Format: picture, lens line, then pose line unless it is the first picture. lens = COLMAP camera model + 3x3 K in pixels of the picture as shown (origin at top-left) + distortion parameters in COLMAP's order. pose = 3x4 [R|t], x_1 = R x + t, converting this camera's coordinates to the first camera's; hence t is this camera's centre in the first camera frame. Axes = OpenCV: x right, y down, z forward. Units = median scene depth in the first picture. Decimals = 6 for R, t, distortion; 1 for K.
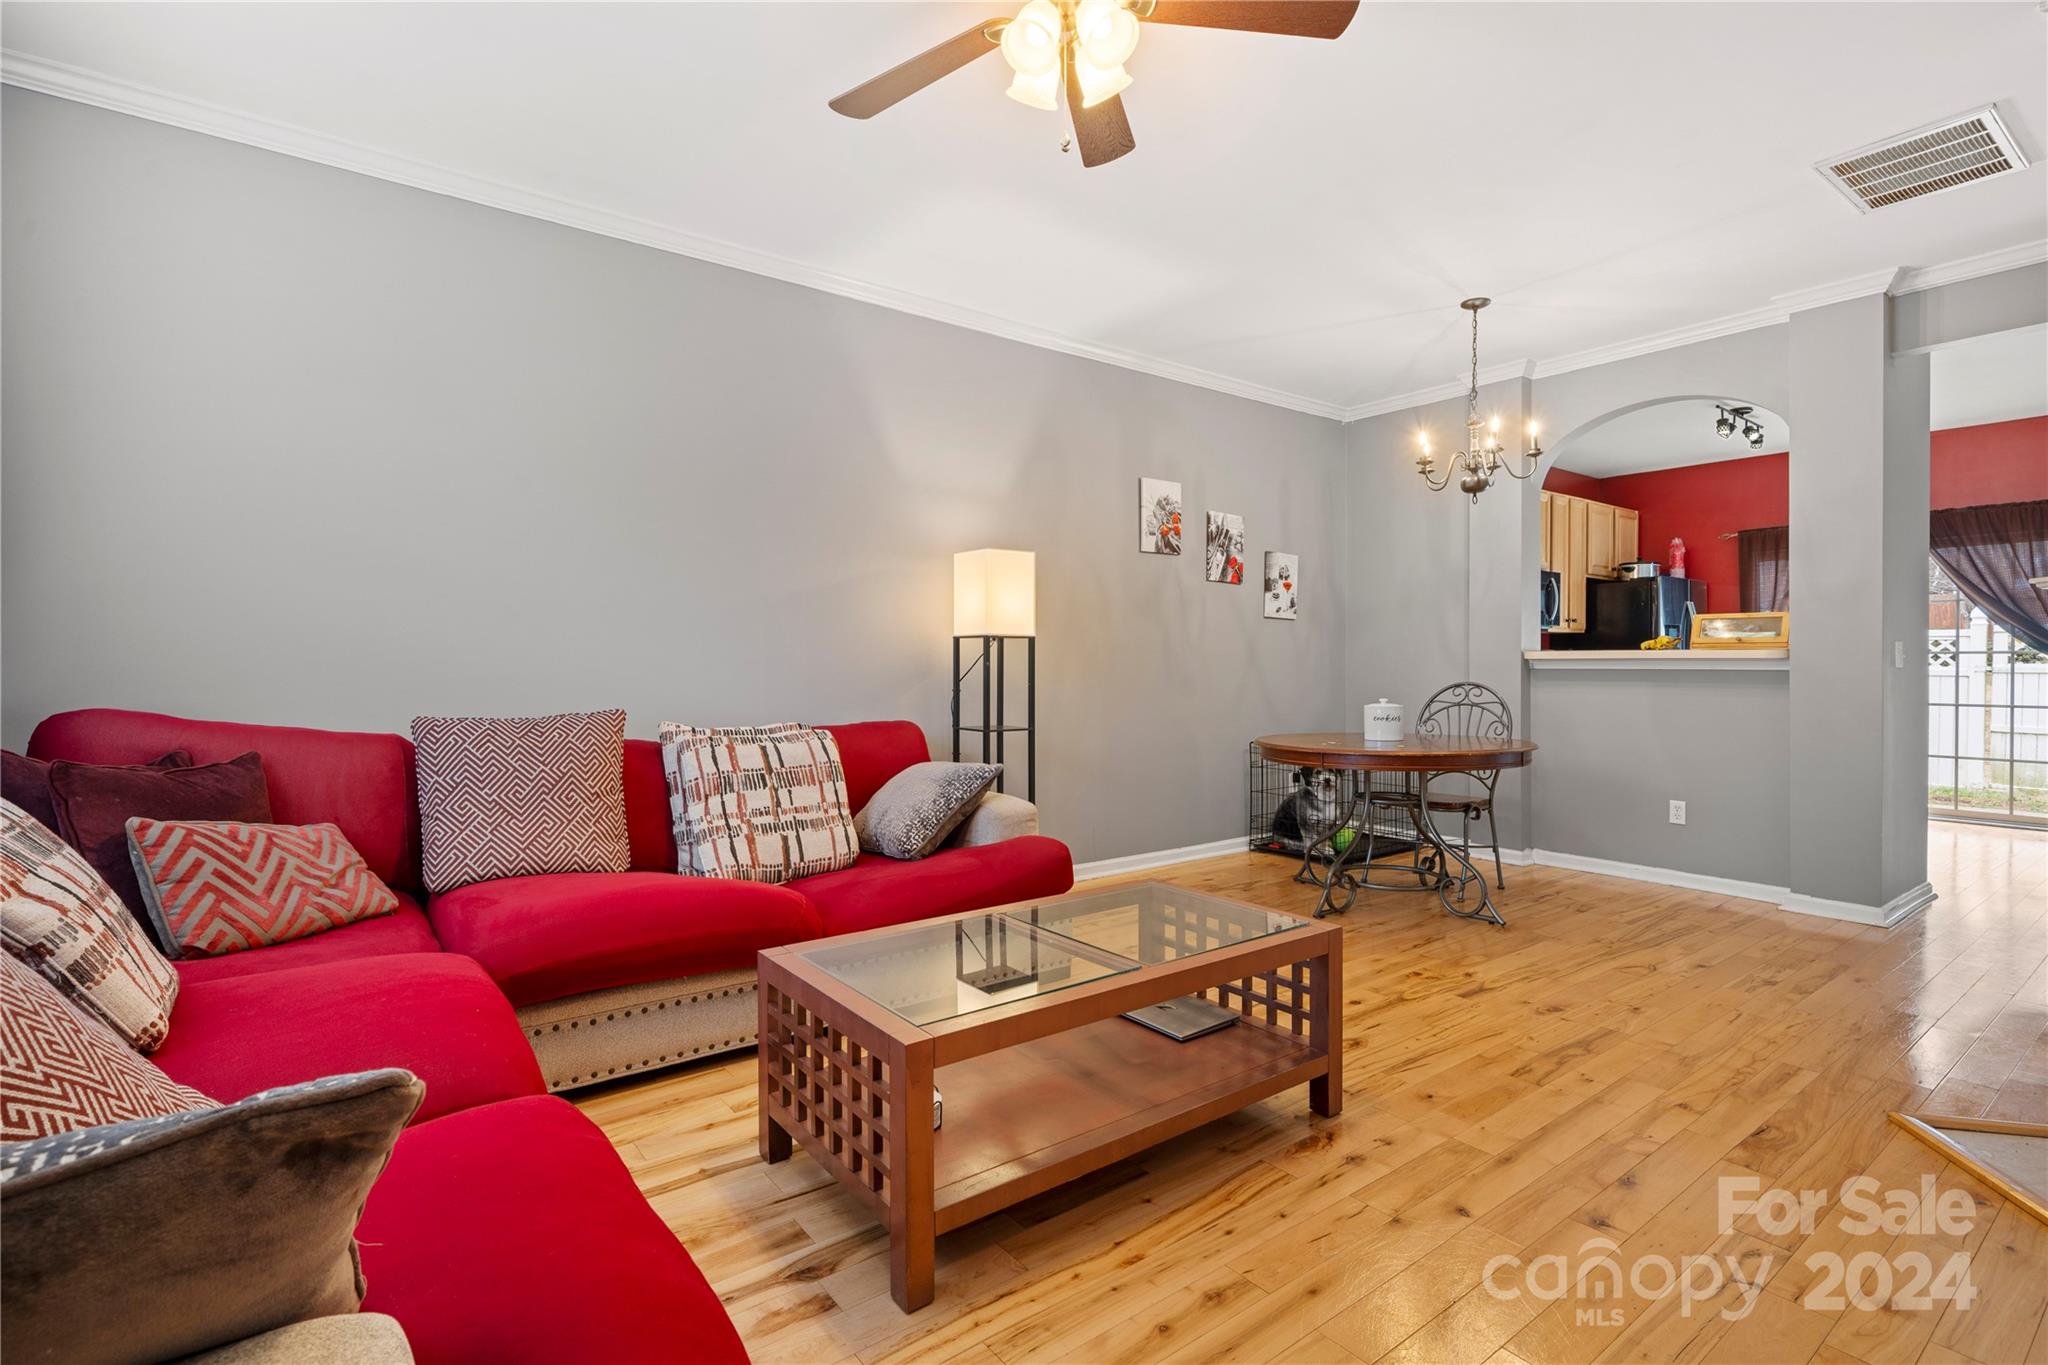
lens RADIAL K [[978.1, 0, 1026.0], [0, 978.1, 666.2], [0, 0, 1]] dist [-0.000276, -0.000171]
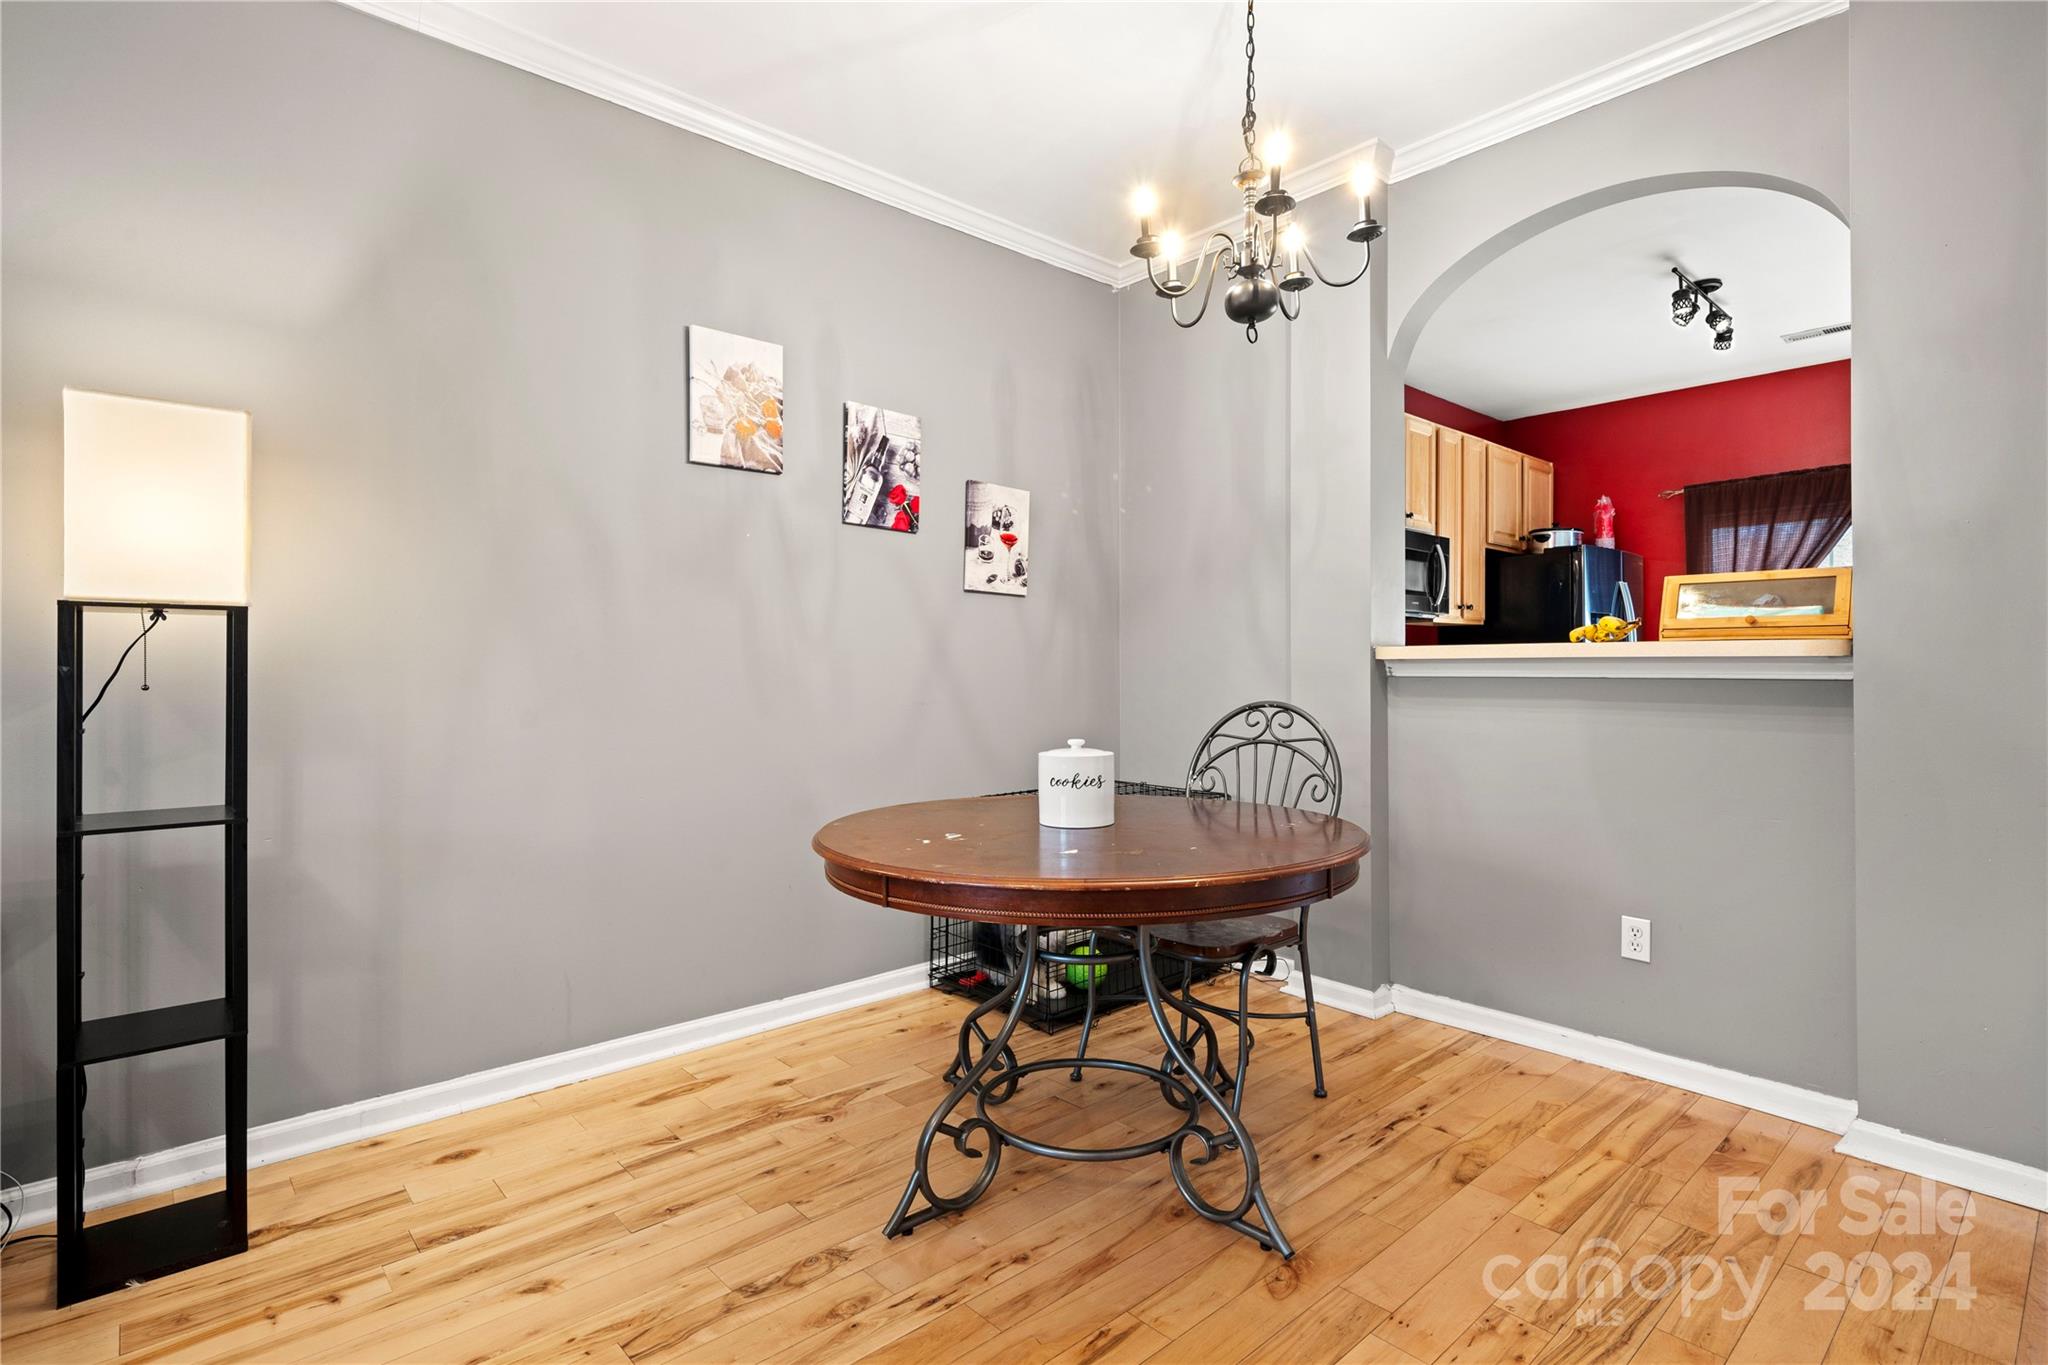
lens RADIAL K [[1018.2, 0, 1025.8], [0, 1018.2, 664.0], [0, 0, 1]] dist [0.002181, 0.000388]
pose [[0.996166, -0.001084, 0.087482, 0.236144], [0.001645, 0.999979, -0.006343, -0.001125], [-0.087473, 0.006463, 0.996146, 0.393455]]
